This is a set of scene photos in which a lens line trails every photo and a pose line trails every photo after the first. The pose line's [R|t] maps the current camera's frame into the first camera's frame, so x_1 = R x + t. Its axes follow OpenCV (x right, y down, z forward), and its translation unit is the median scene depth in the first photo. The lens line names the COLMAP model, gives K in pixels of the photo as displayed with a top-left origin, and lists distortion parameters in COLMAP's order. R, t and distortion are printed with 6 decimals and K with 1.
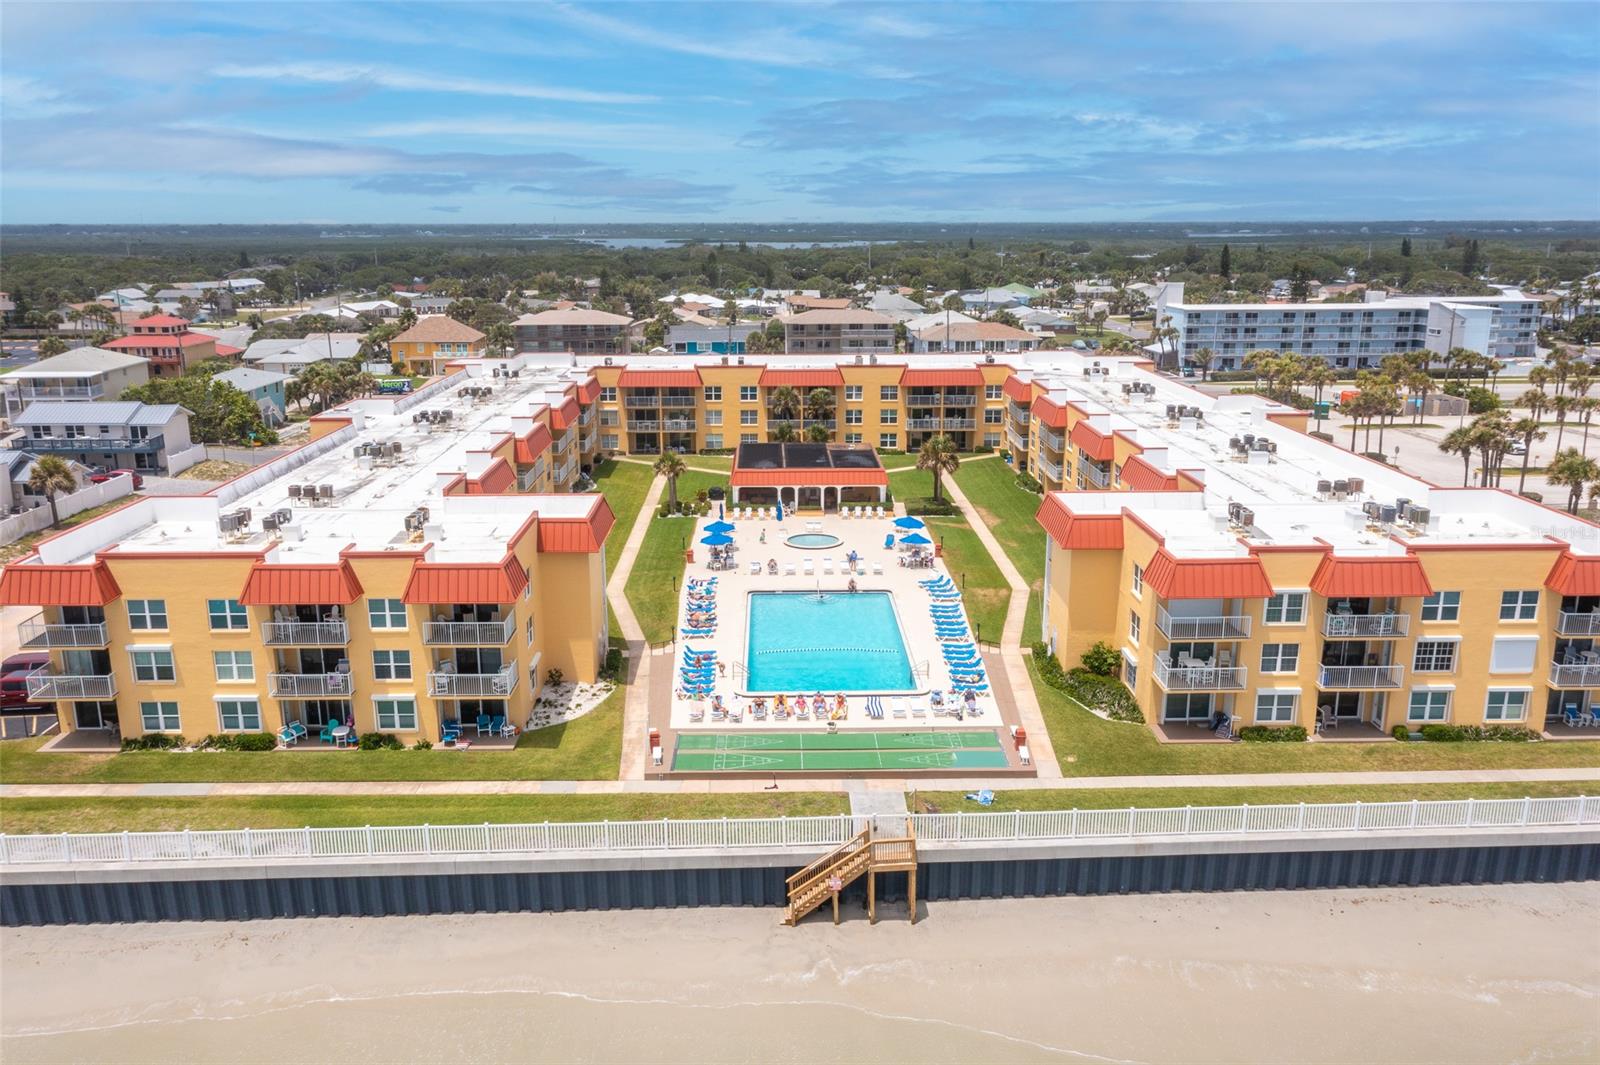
lens RADIAL K [[1256.8, 0, 794.6], [0, 1256.8, 530.1], [0, 0, 1]] dist [-0.023803, 0.058335]
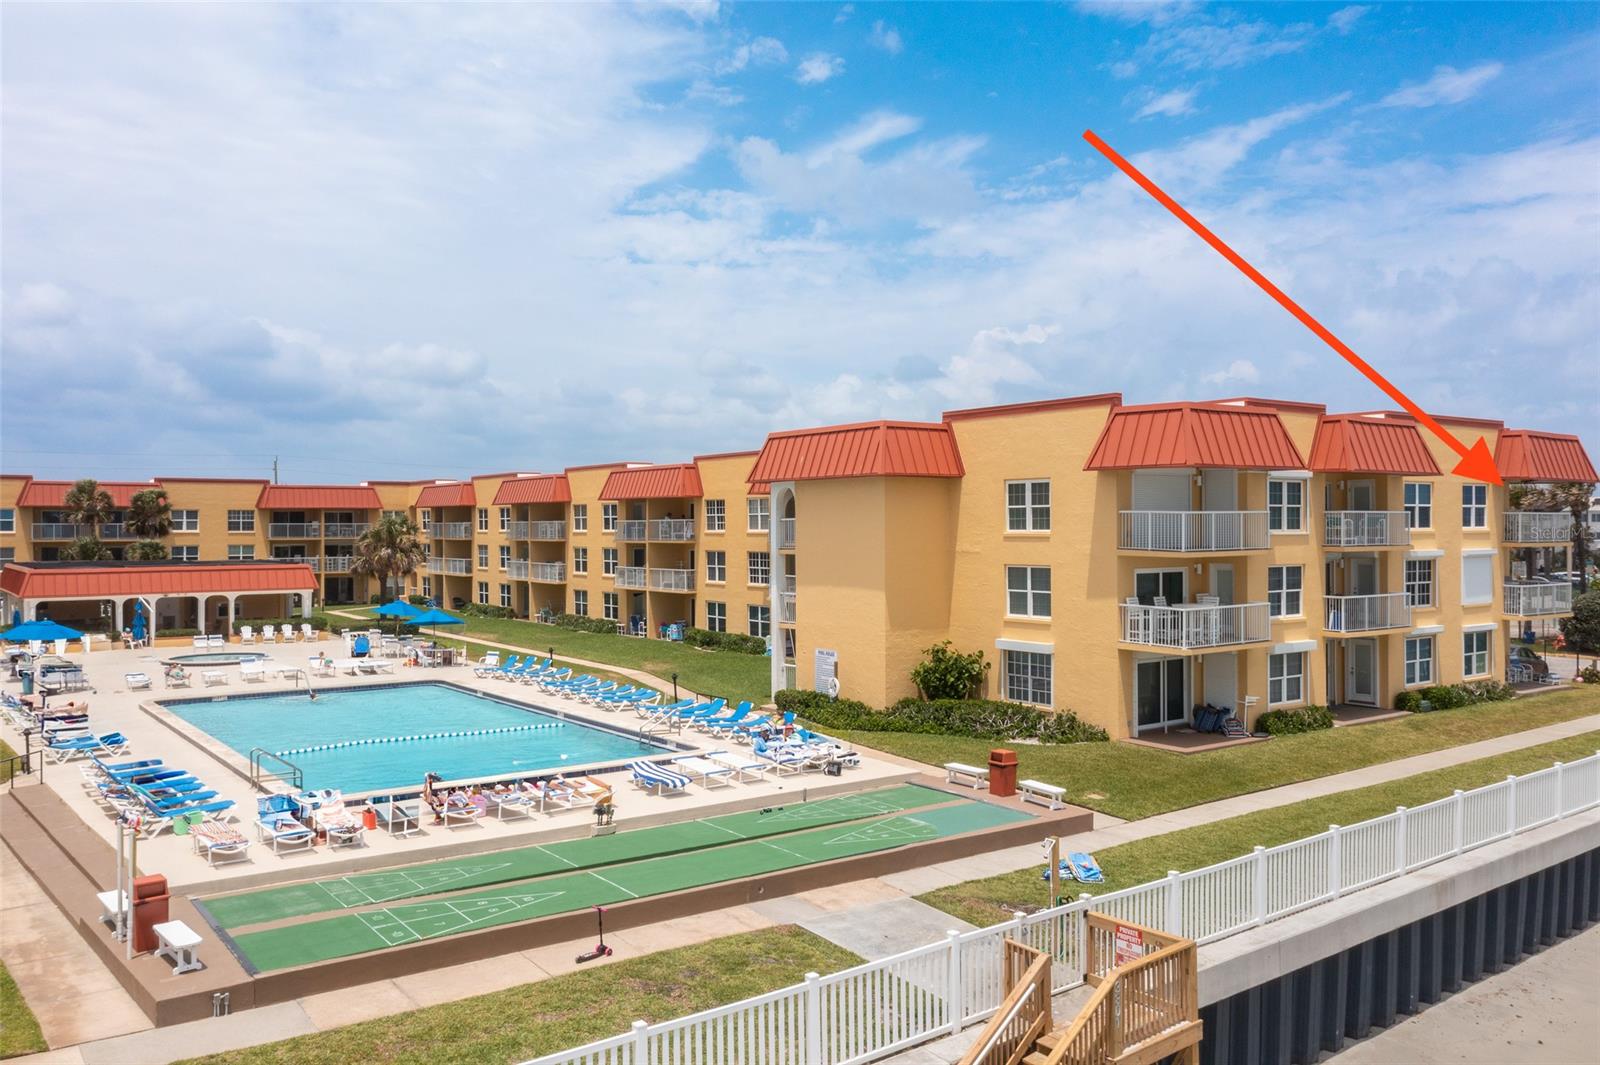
lens RADIAL K [[1256.8, 0, 794.6], [0, 1256.8, 530.1], [0, 0, 1]] dist [-0.023803, 0.058335]
pose [[0.818109, -0.001430, 0.575061, -0.149439], [0.139517, 0.970614, -0.196071, 0.151607], [-0.557882, 0.240638, 0.794267, 0.611801]]
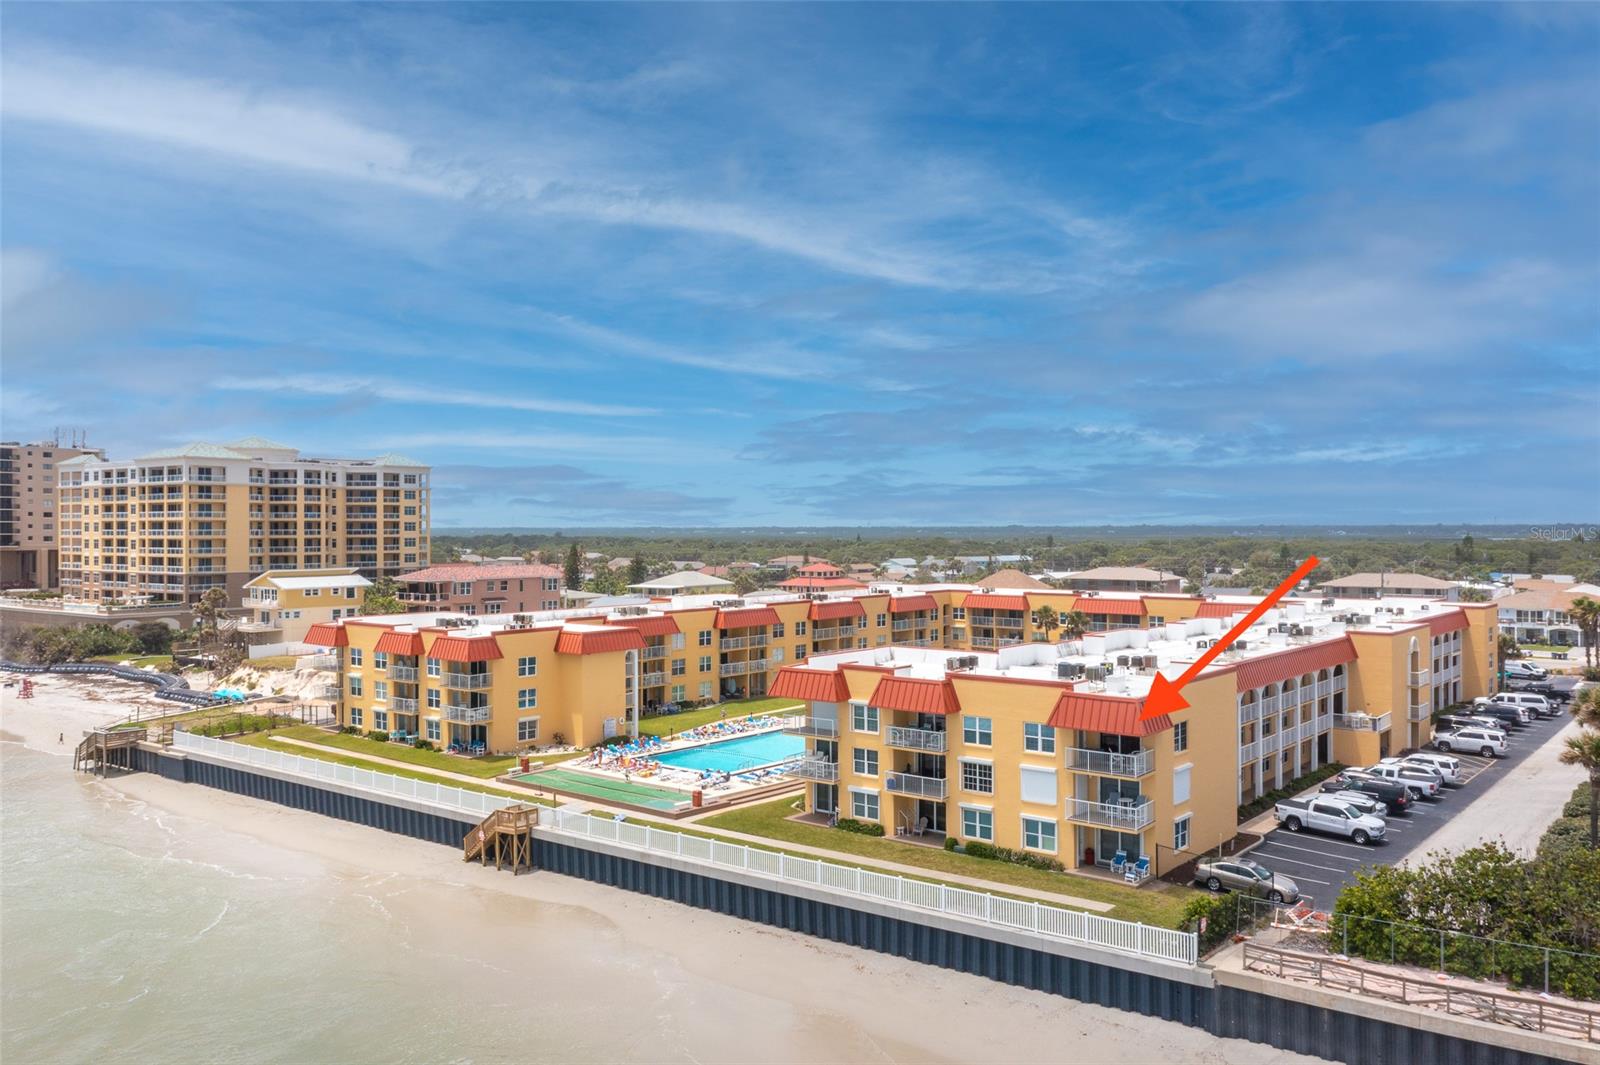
lens RADIAL K [[1262.9, 0, 789.8], [0, 1262.9, 531.6], [0, 0, 1]] dist [-0.034391, 0.047407]
pose [[0.757196, 0.002573, -0.653183, 1.064740], [-0.155073, 0.972110, -0.175937, 0.106185], [0.634513, 0.234510, 0.736477, 0.013952]]
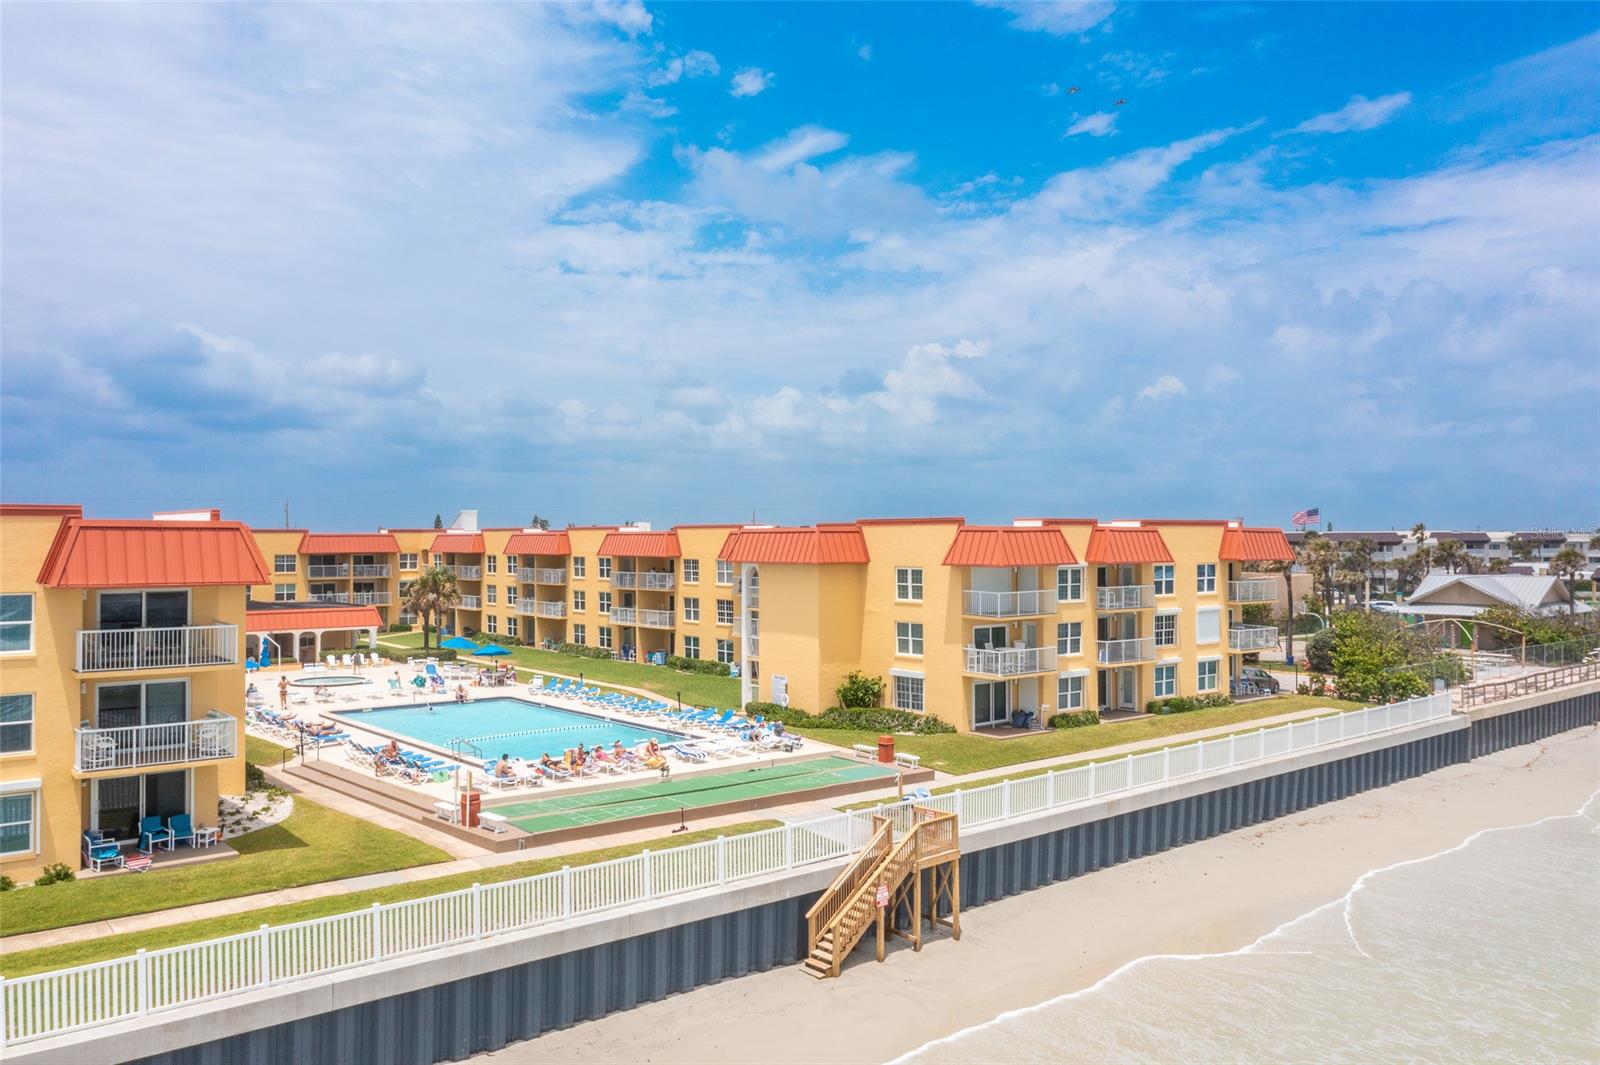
lens RADIAL K [[1256.8, 0, 794.6], [0, 1256.8, 530.1], [0, 0, 1]] dist [-0.023803, 0.058335]
pose [[0.785827, 0.005046, 0.618426, -0.360138], [0.148495, 0.969174, -0.196599, 0.171209], [-0.600354, 0.246326, 0.760854, 0.352454]]
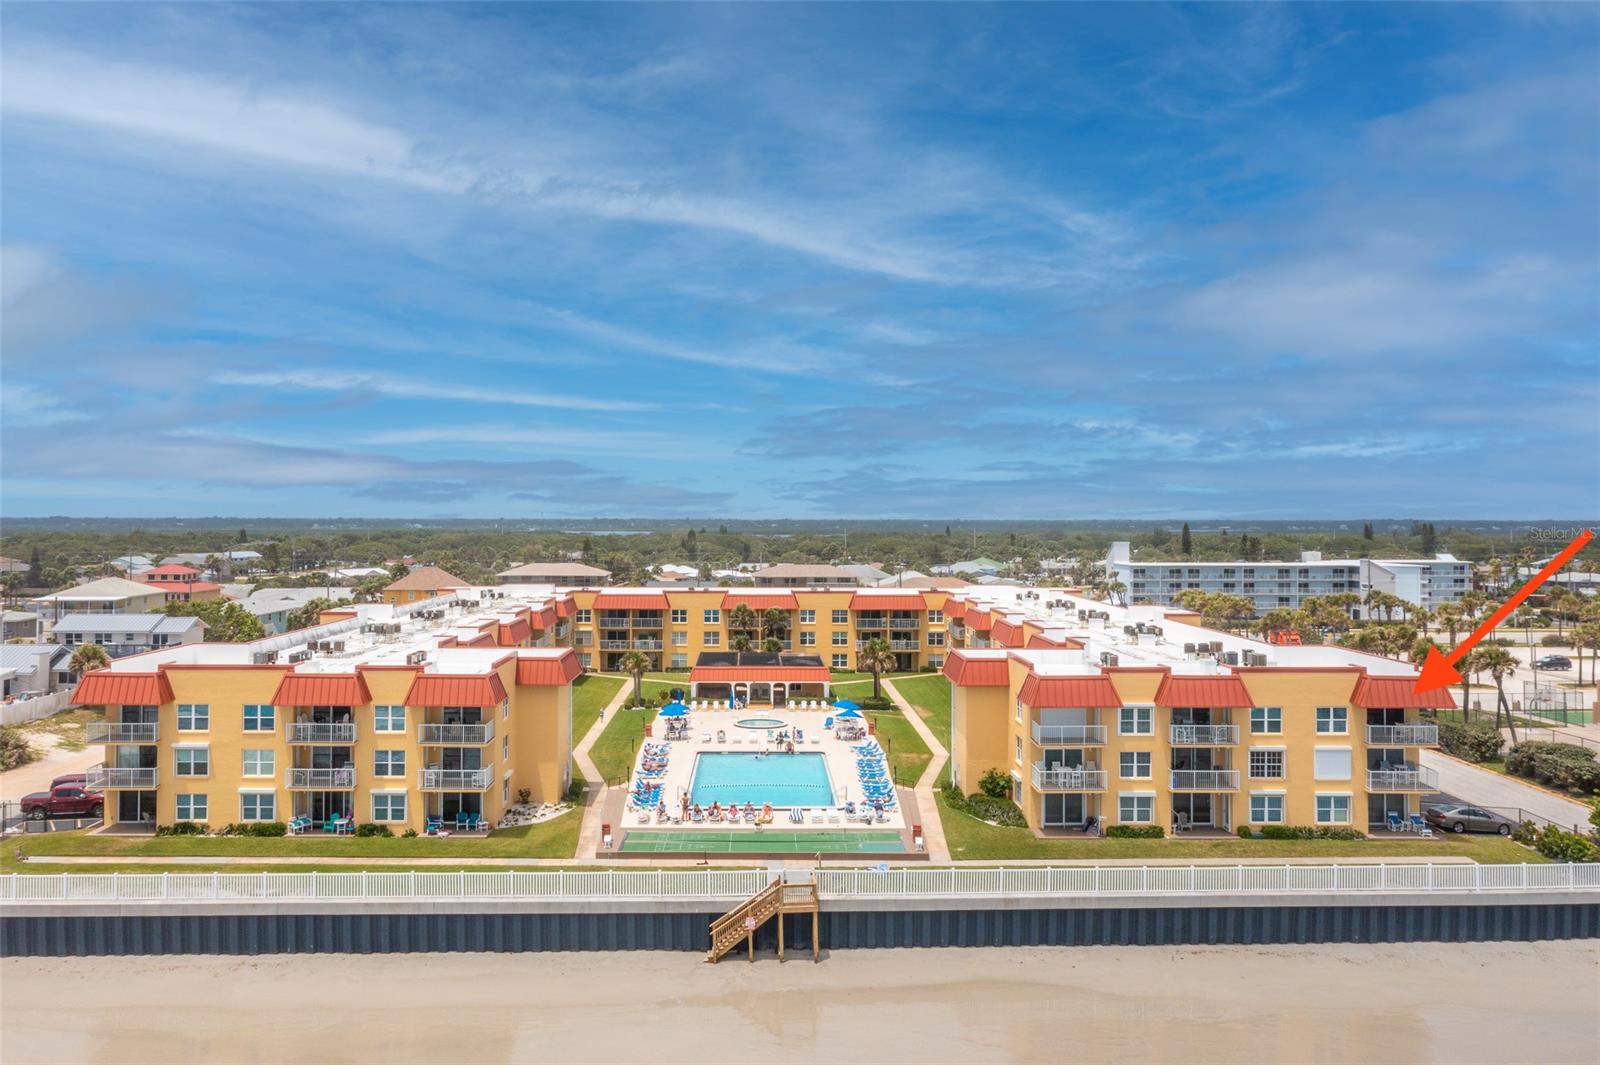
lens RADIAL K [[1283.4, 0, 761.7], [0, 1283.4, 491.3], [0, 0, 1]] dist [-0.033428, 0.077386]
pose [[0.999892, 0.004394, -0.014036, 0.047222], [-0.007893, 0.965573, -0.260012, 0.161670], [0.012410, 0.260095, 0.965503, -0.227986]]
